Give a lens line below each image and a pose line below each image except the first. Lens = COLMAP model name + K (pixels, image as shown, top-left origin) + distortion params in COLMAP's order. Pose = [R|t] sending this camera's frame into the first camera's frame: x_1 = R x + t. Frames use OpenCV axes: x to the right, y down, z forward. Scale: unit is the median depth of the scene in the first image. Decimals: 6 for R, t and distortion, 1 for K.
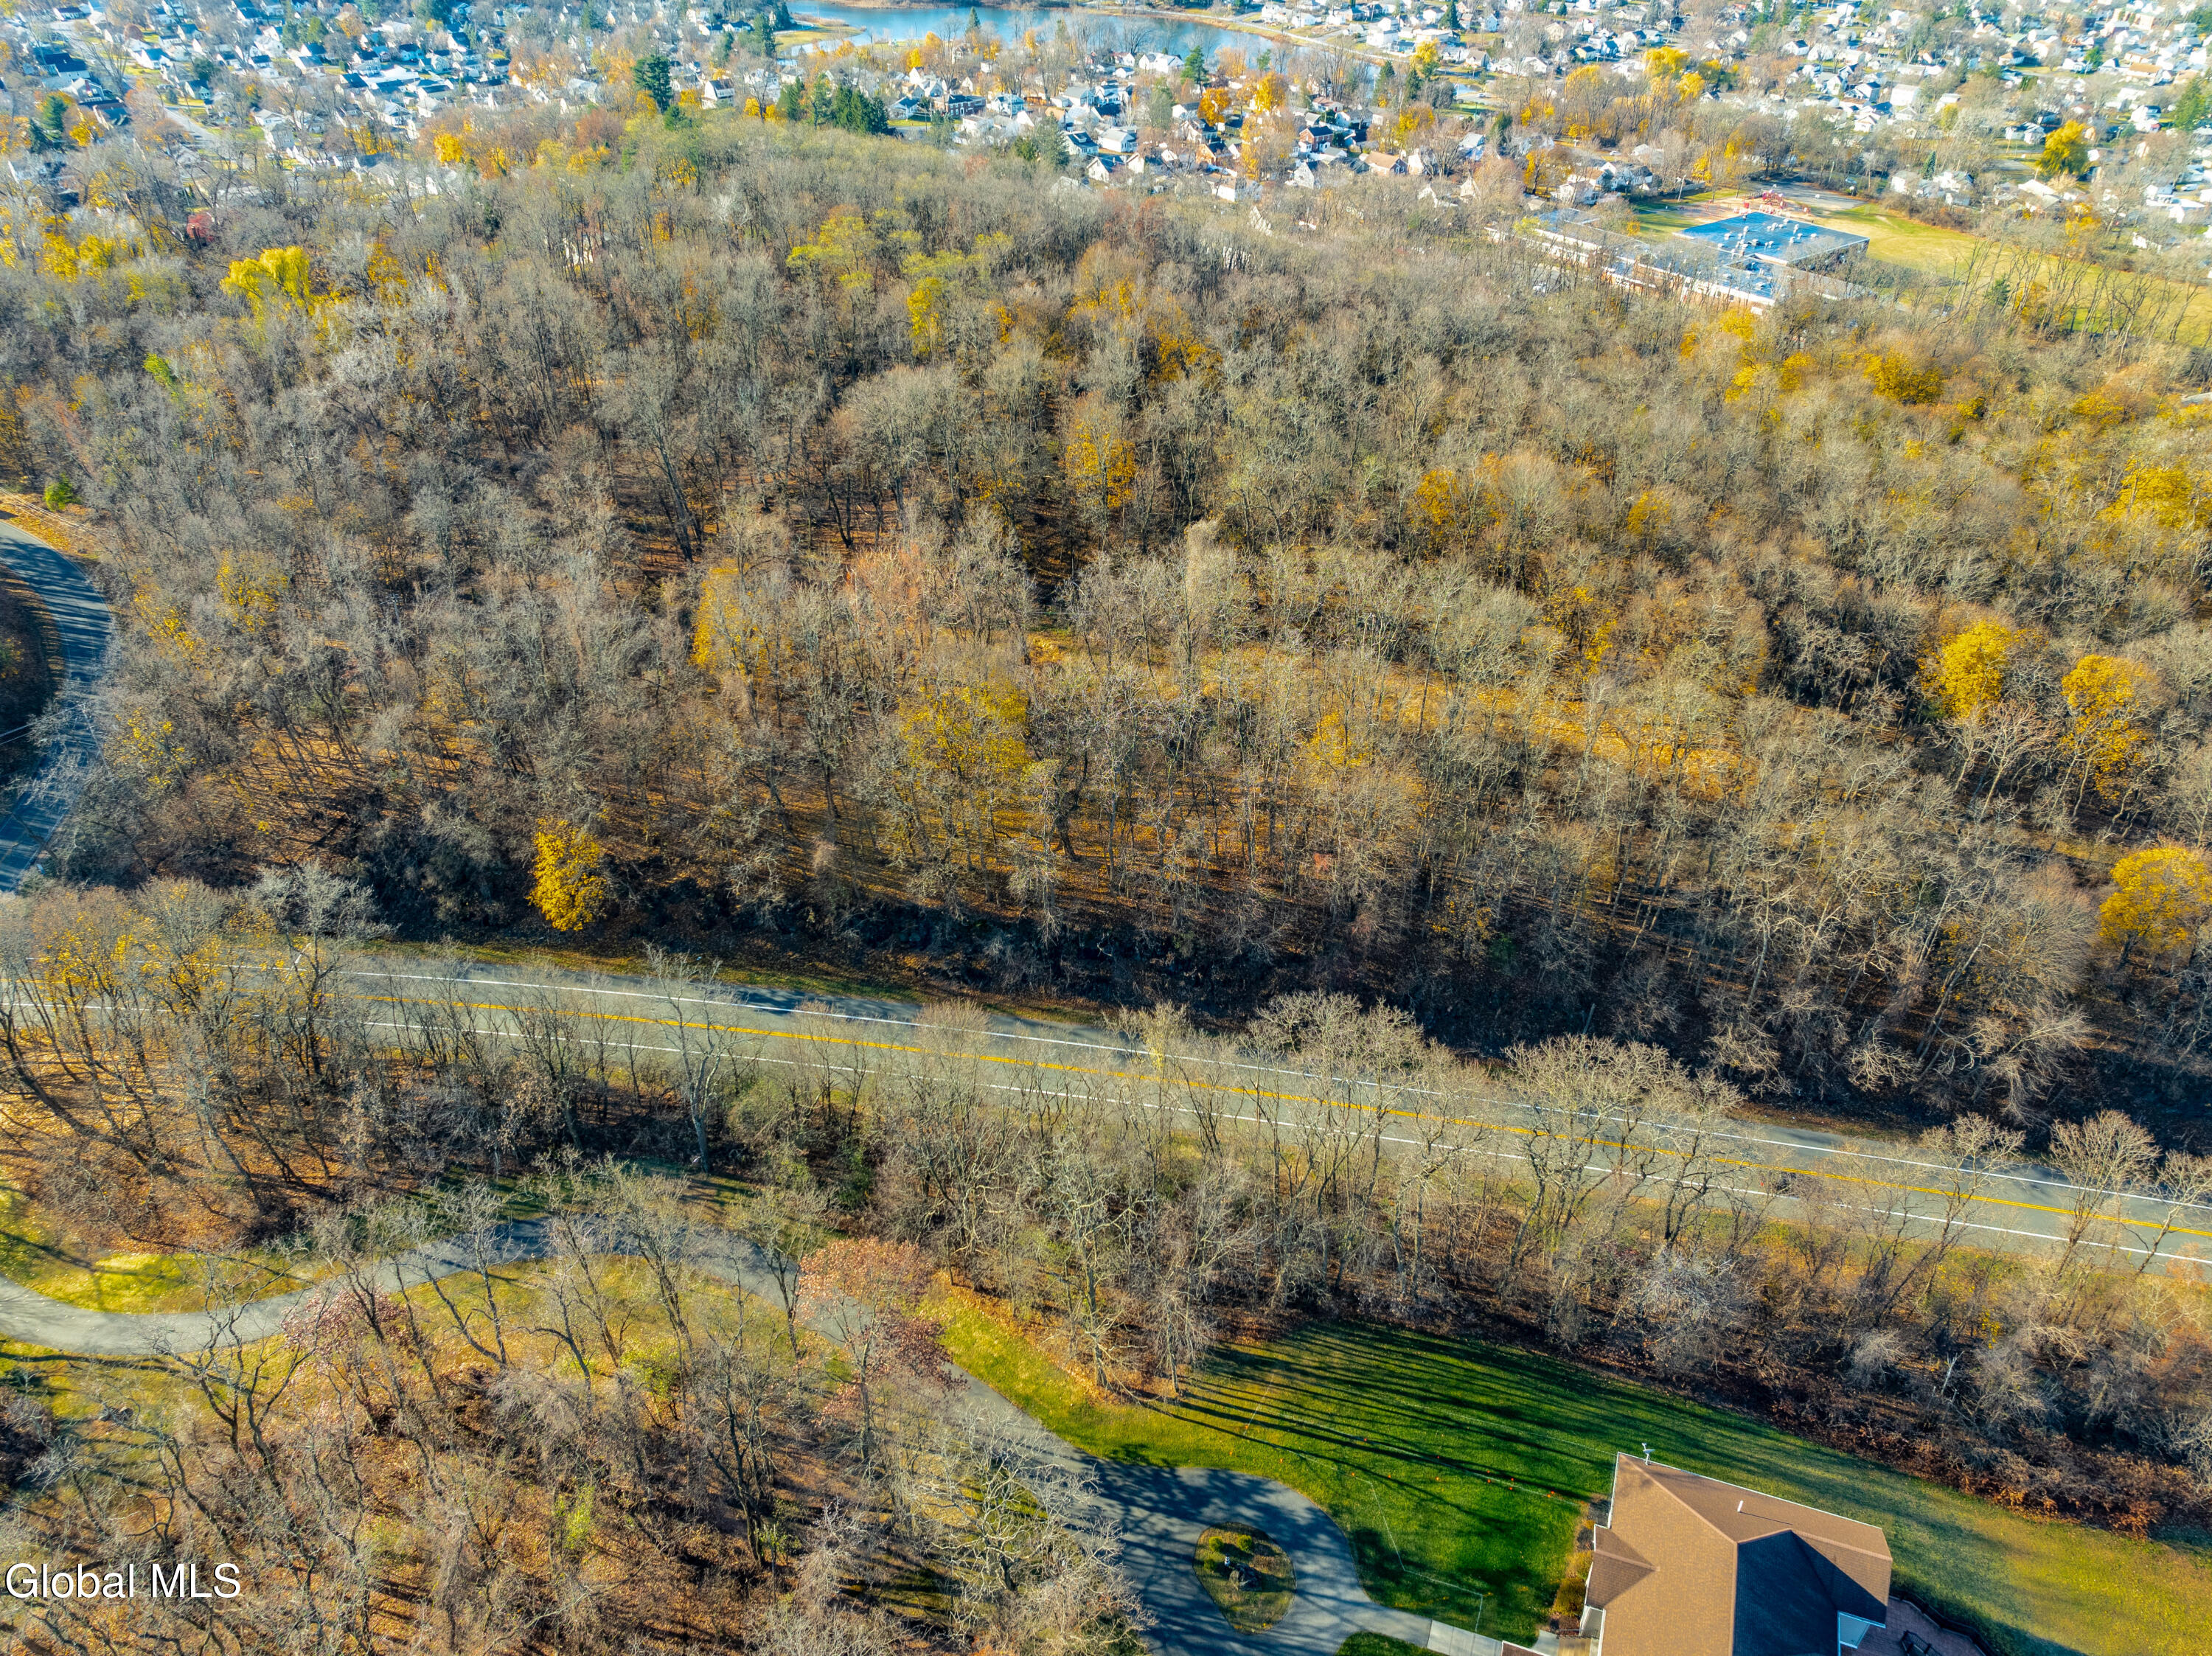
lens RADIAL K [[1500.3, 0, 1106.0], [0, 1500.3, 828.0], [0, 0, 1]] dist [-0.034969, 0.007770]
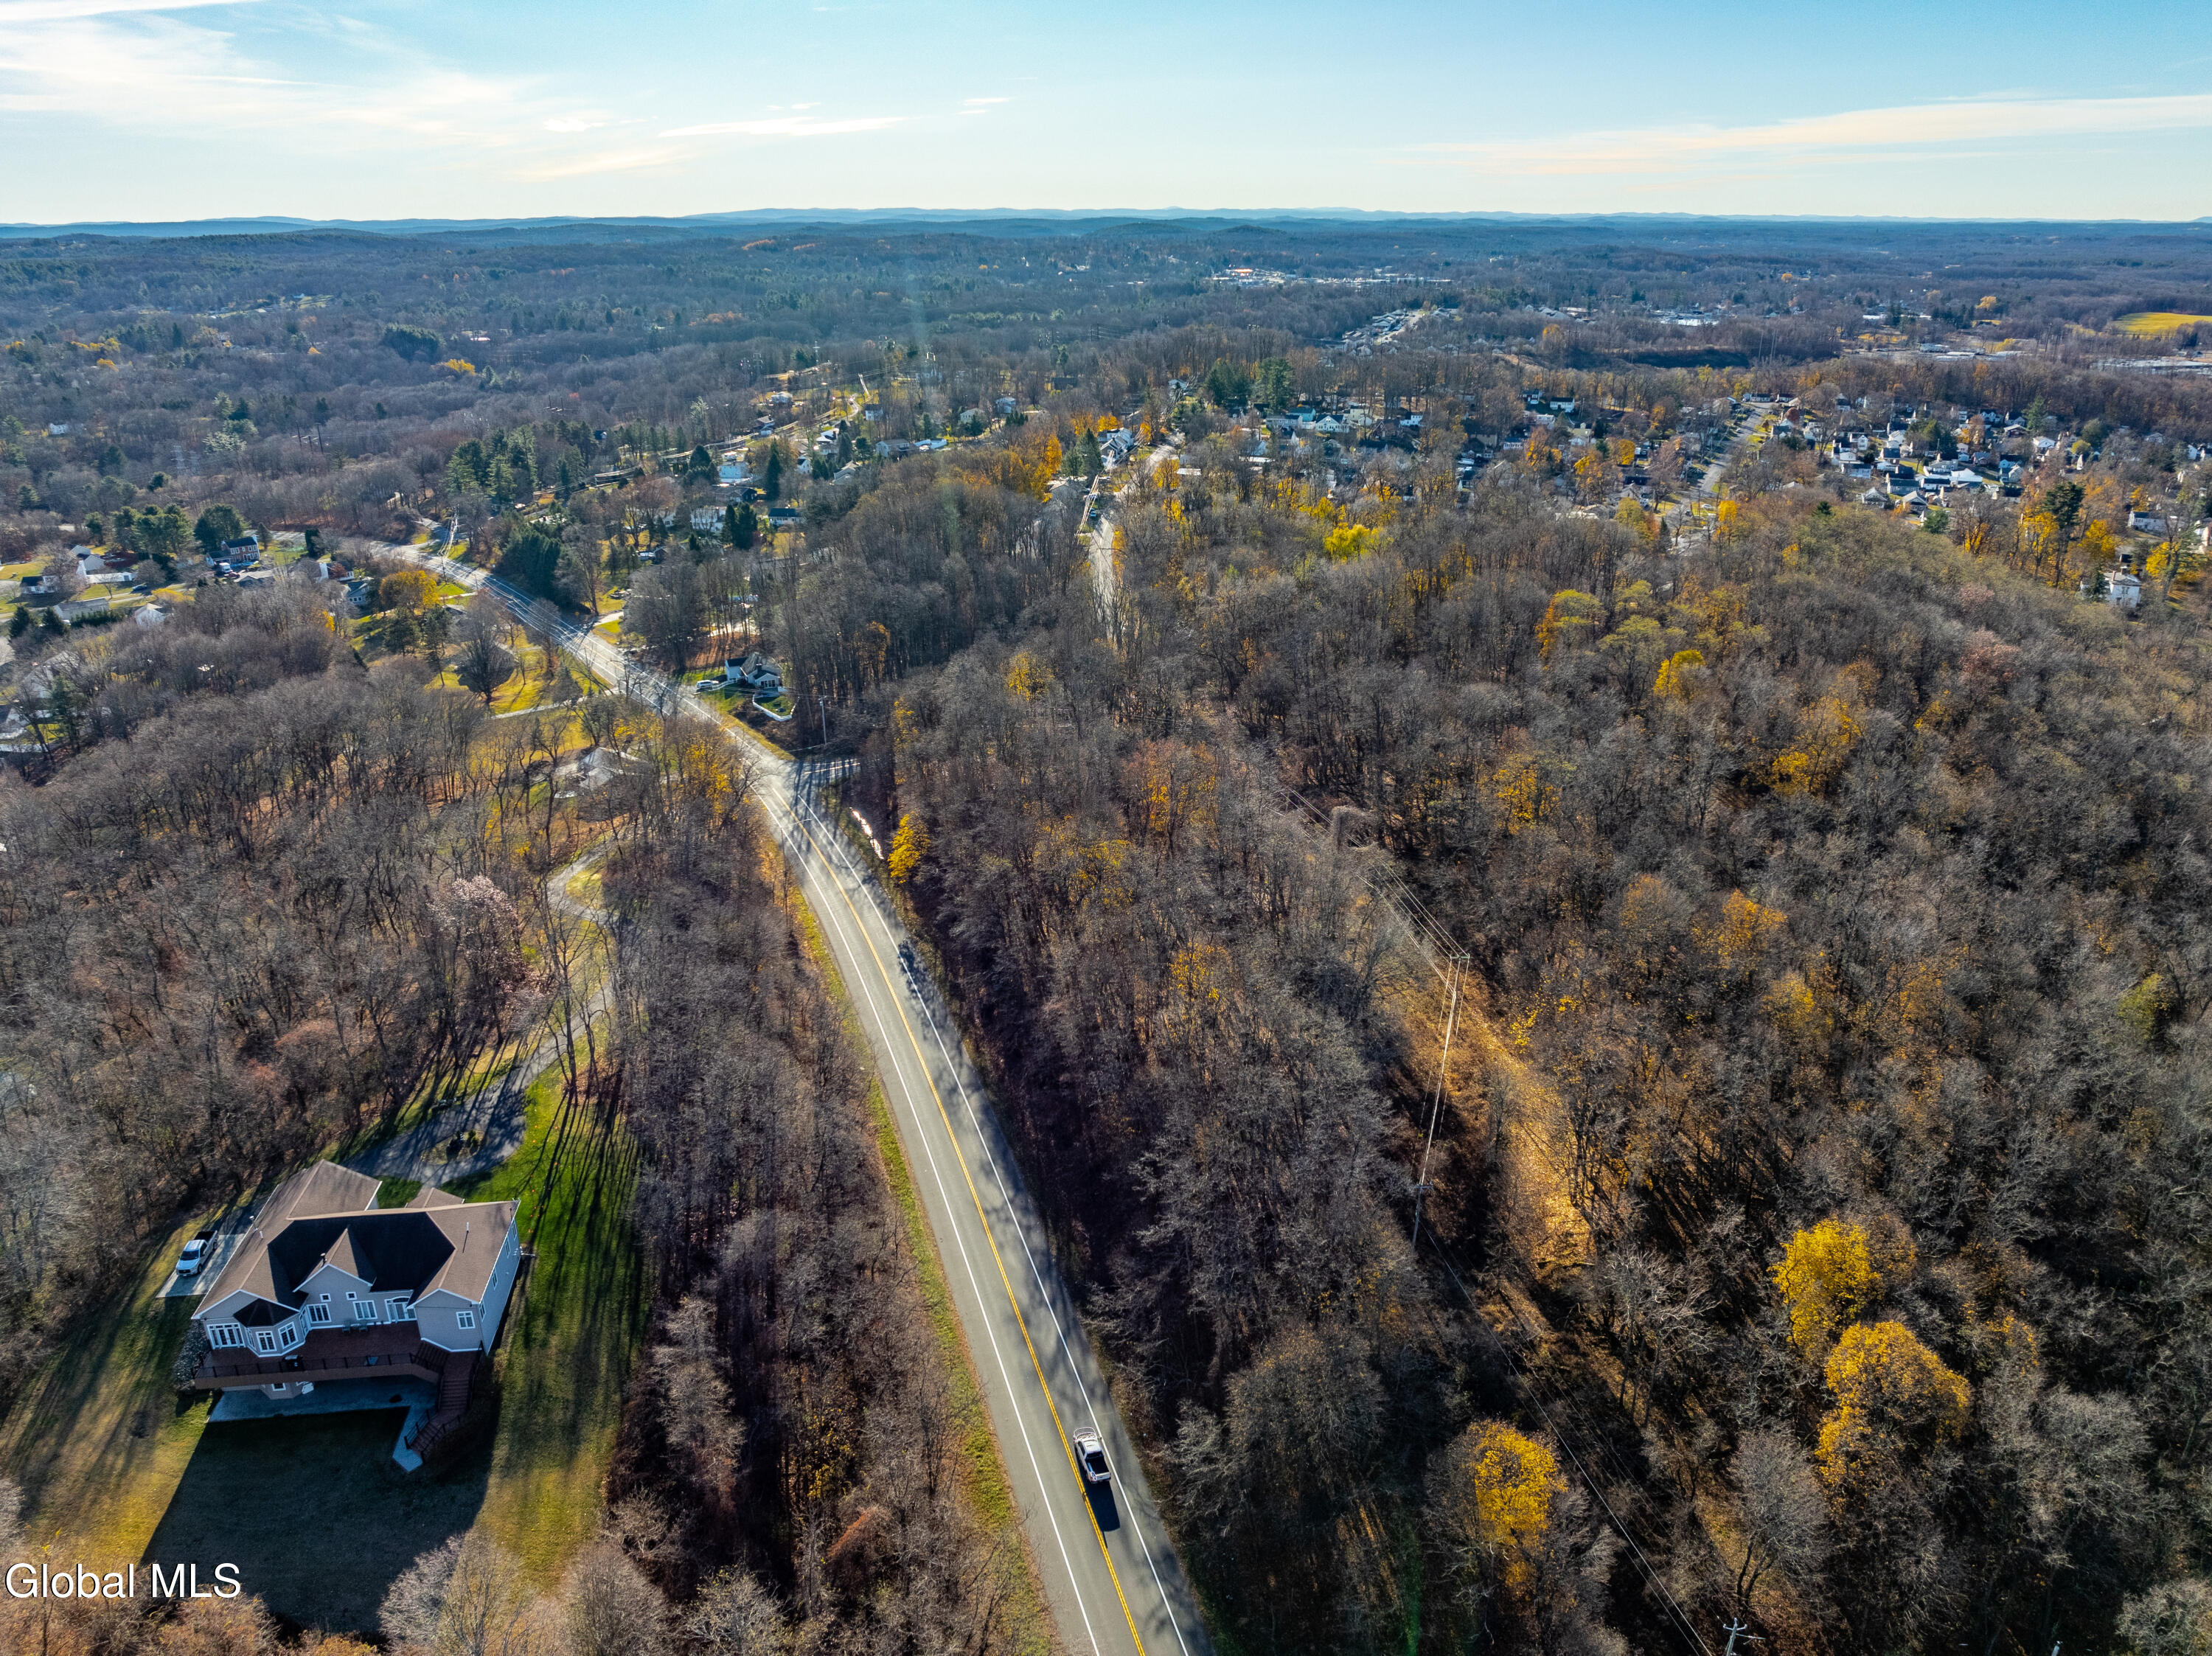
lens RADIAL K [[1546.5, 0, 1106.0], [0, 1546.5, 828.0], [0, 0, 1]] dist [-0.048082, 0.023043]
pose [[0.461464, 0.319820, -0.827506, 1.429013], [-0.512089, 0.857704, 0.045922, -0.224858], [0.724442, 0.402565, 0.559576, 0.321191]]
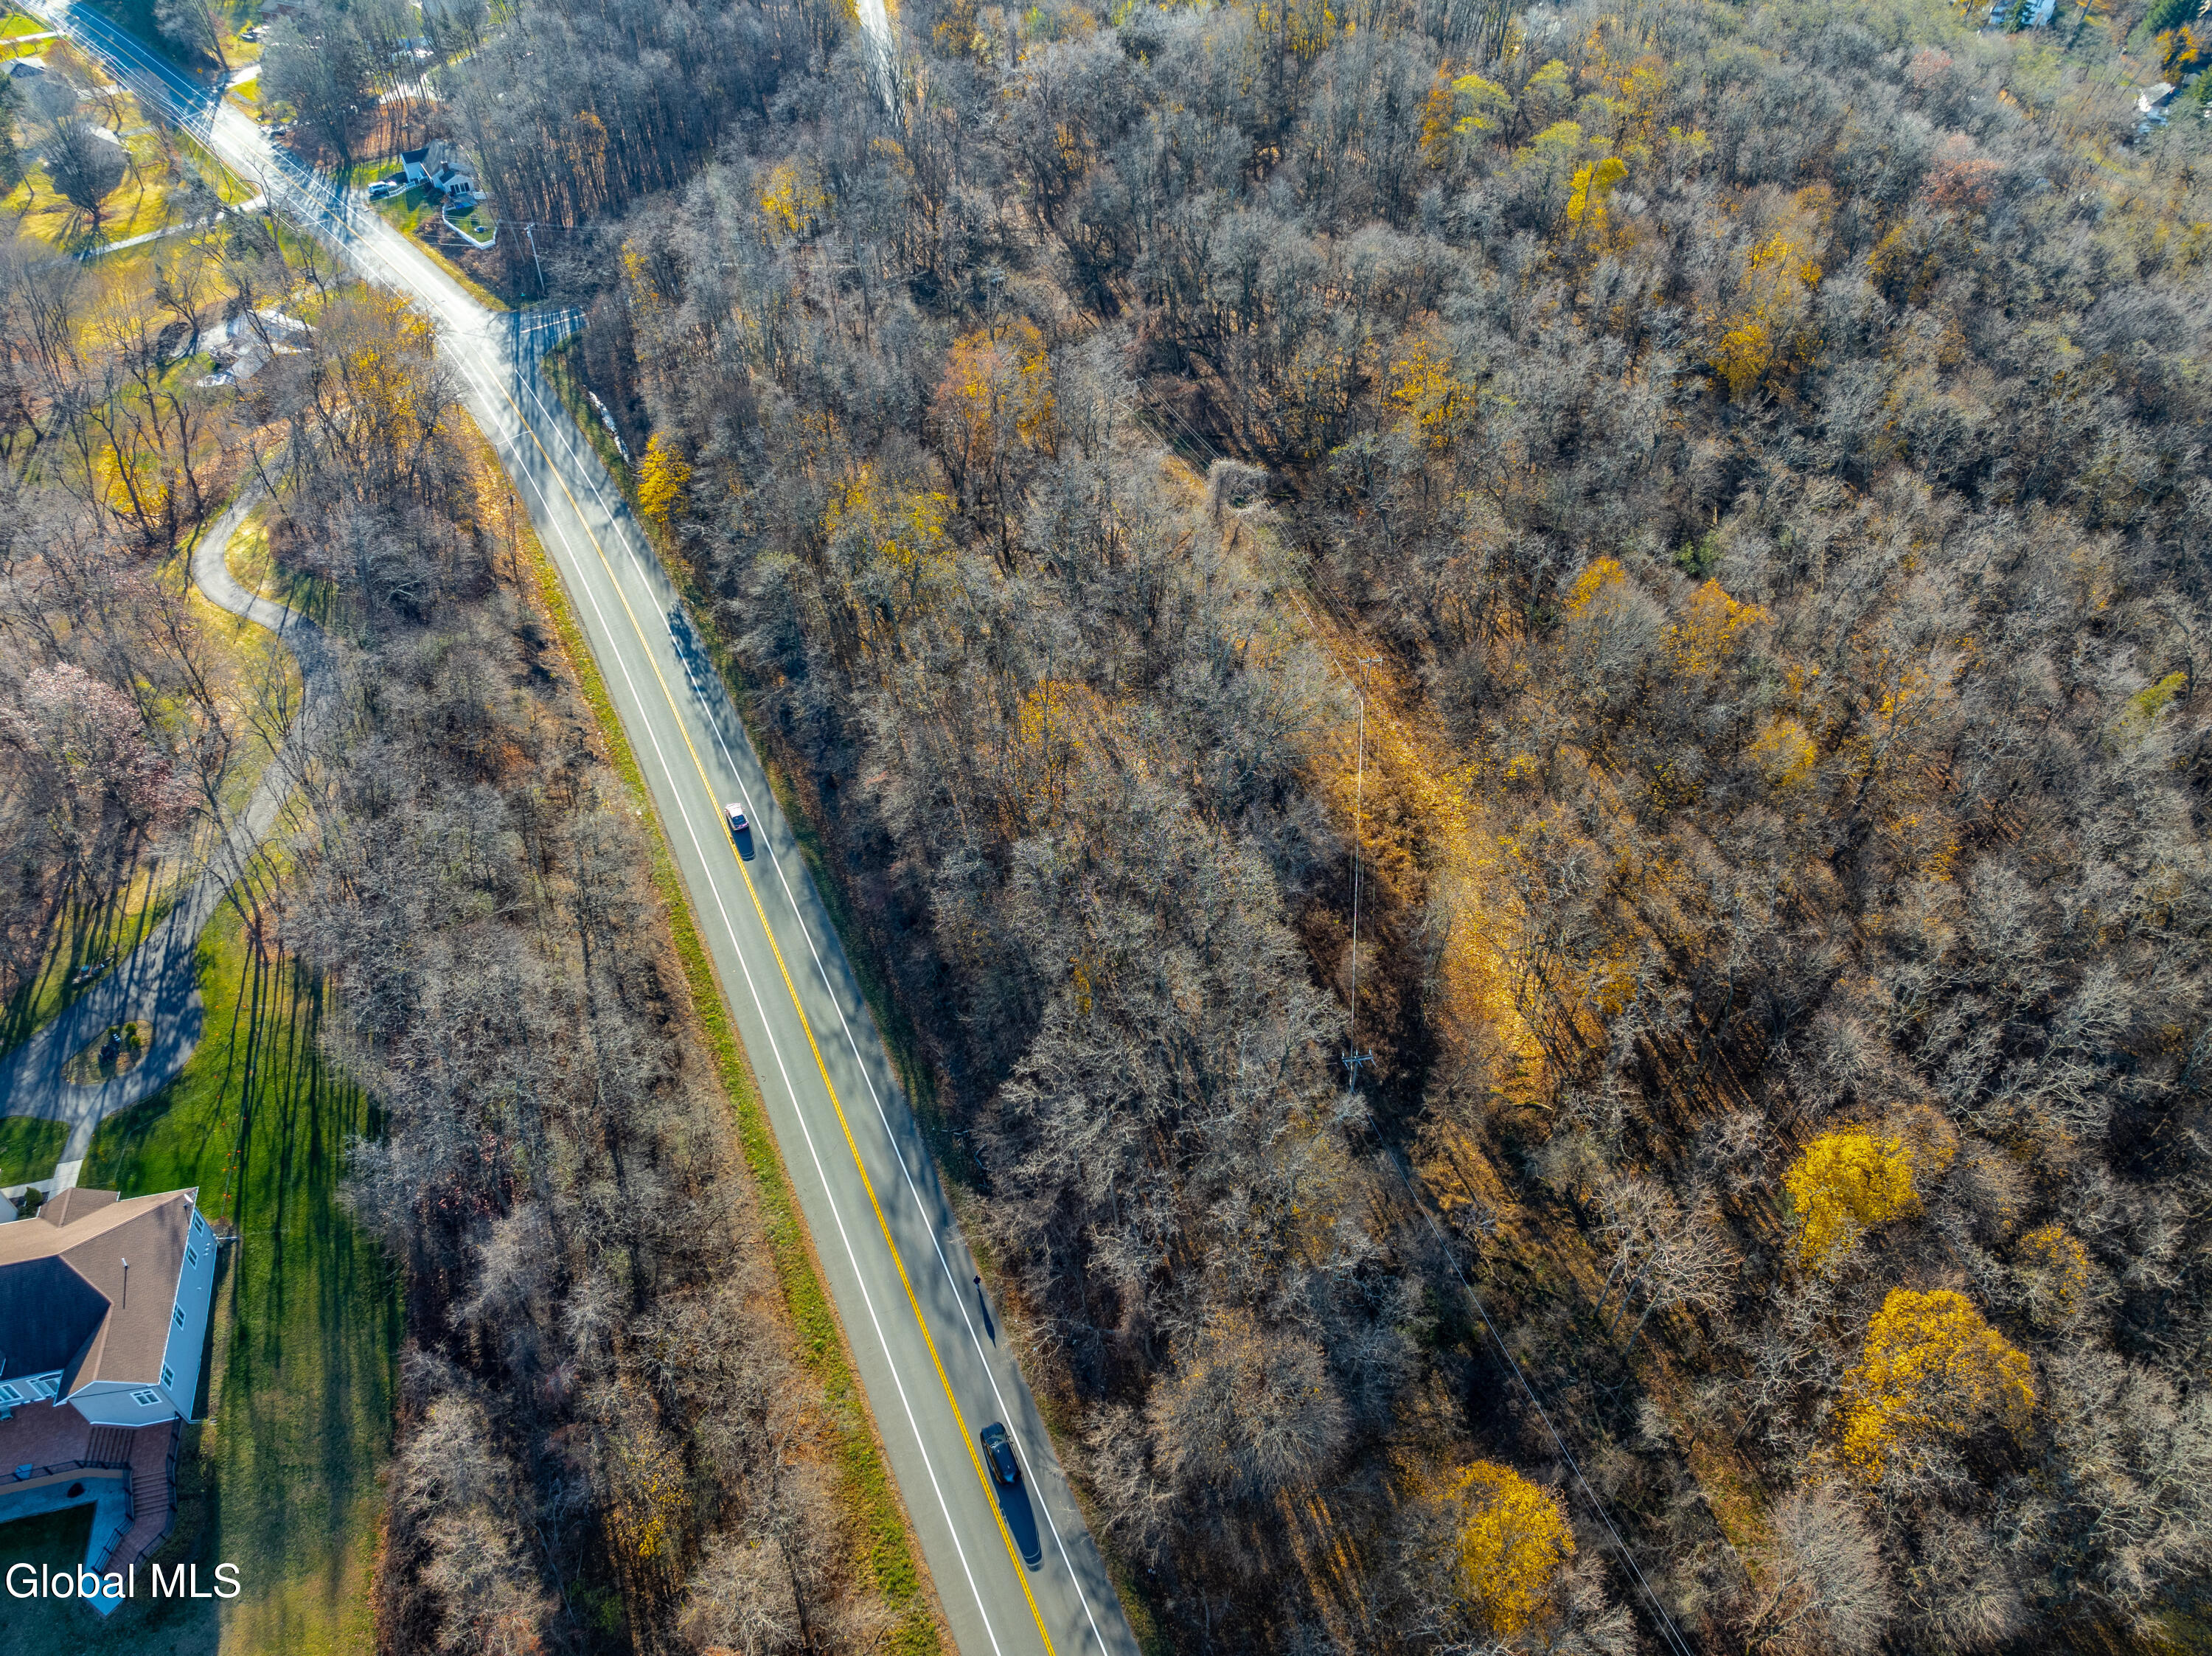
lens RADIAL K [[1500.3, 0, 1106.0], [0, 1500.3, 828.0], [0, 0, 1]] dist [-0.034969, 0.007770]
pose [[0.579715, 0.570107, -0.582158, 1.000005], [-0.487217, 0.815202, 0.313153, -0.401153], [0.653108, 0.102098, 0.750351, 0.453042]]
